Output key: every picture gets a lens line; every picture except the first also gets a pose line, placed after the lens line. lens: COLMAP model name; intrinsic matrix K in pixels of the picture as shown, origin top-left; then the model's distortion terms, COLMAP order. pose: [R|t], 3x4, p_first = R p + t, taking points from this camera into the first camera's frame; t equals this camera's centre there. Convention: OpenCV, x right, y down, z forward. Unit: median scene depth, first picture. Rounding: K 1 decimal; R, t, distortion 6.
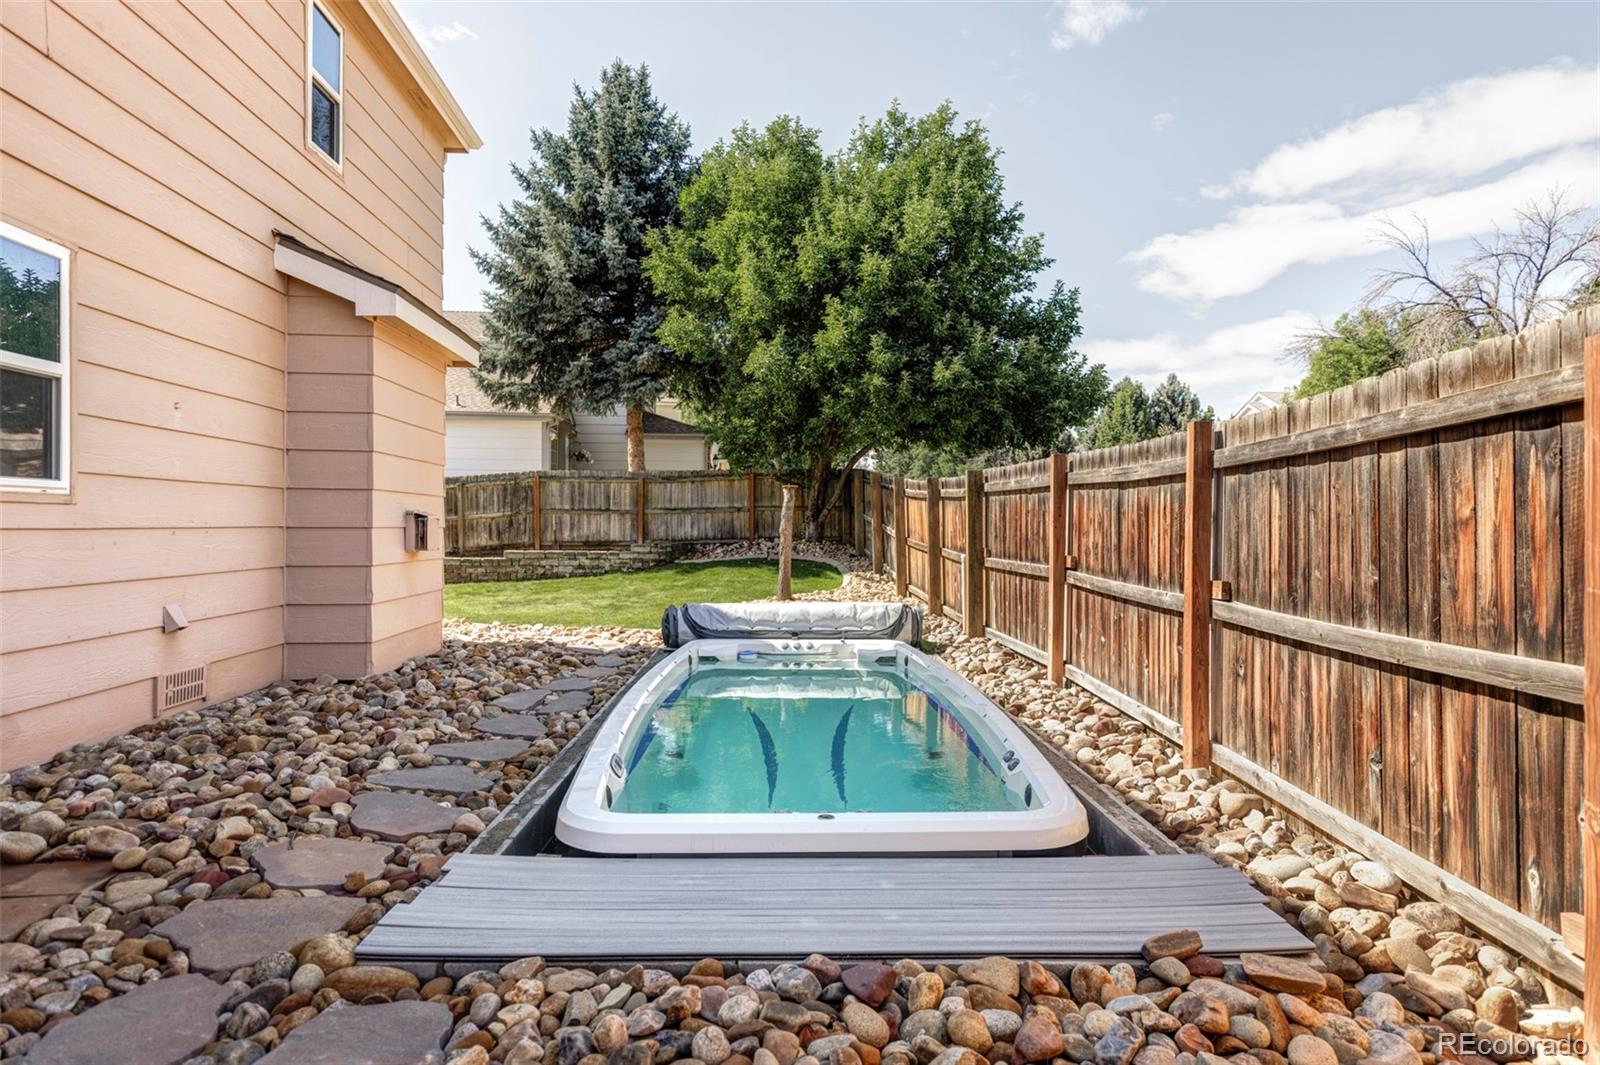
lens RADIAL K [[887.9, 0, 800.0], [0, 887.9, 532.5], [0, 0, 1]] dist [0.004848, -0.001748]
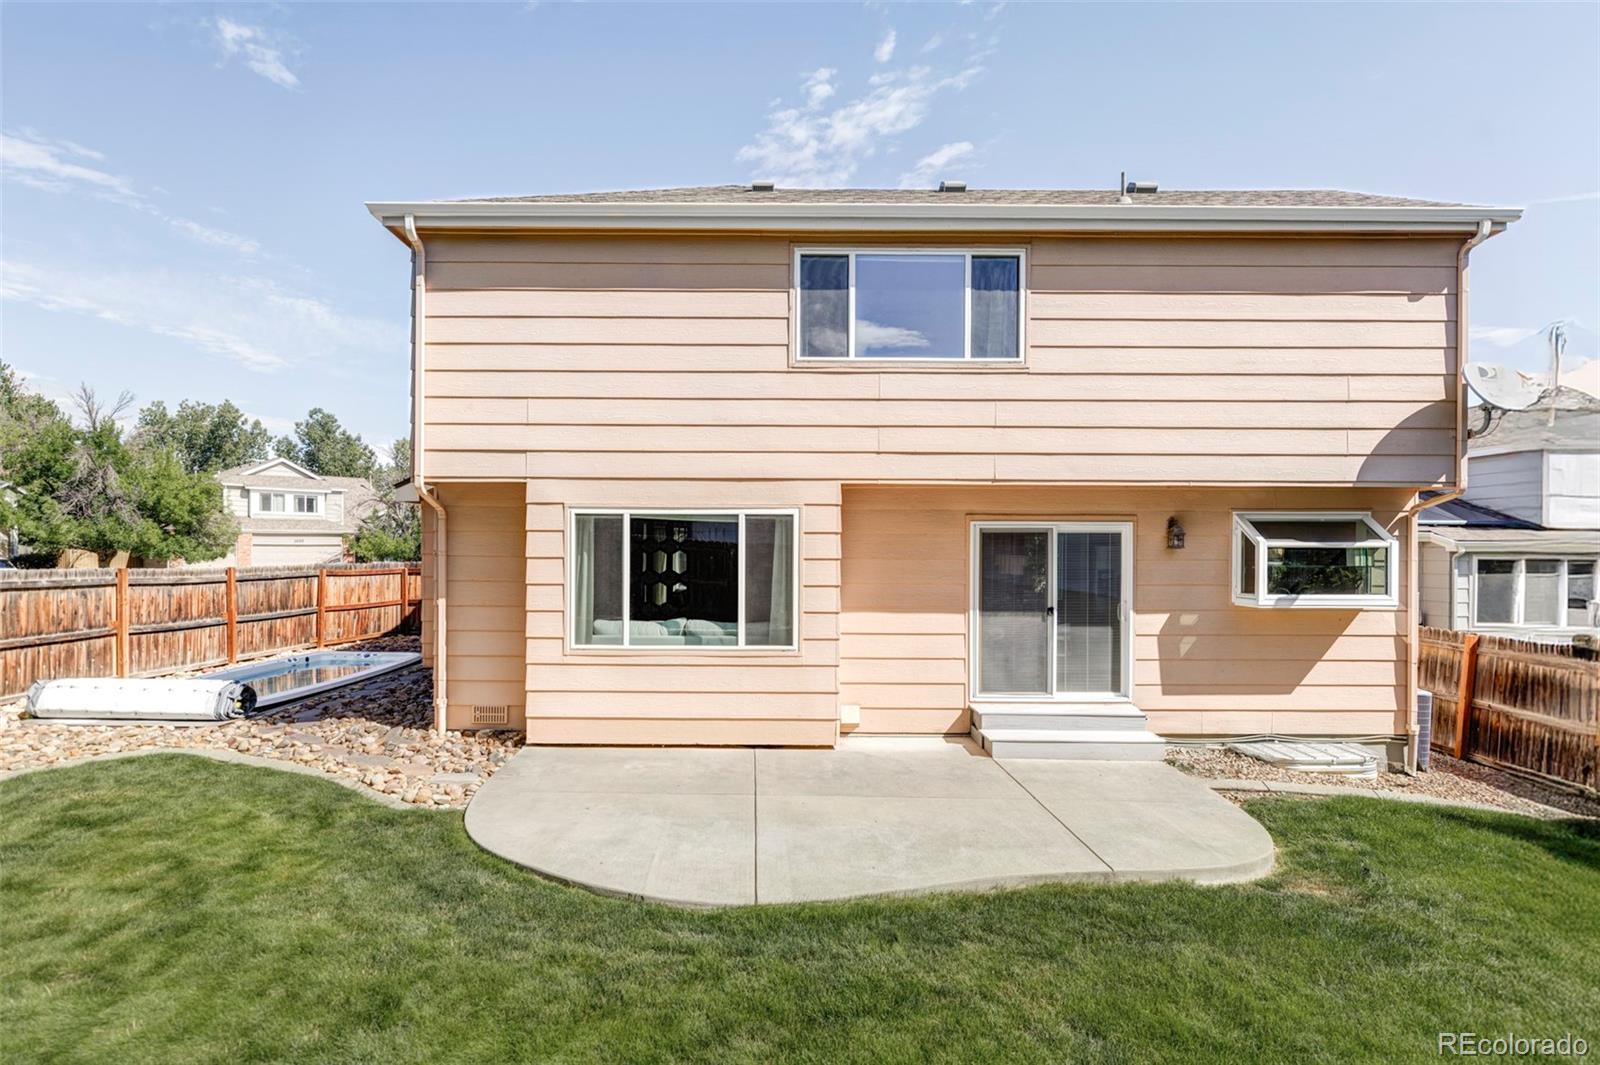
lens RADIAL K [[796.1, 0, 795.0], [0, 796.1, 552.9], [0, 0, 1]] dist [0.000540, 0.000056]
pose [[-0.999714, -0.006444, 0.023050, -0.972601], [-0.006228, 0.999936, 0.009413, -0.116949], [-0.023109, 0.009266, -0.999690, 2.150815]]
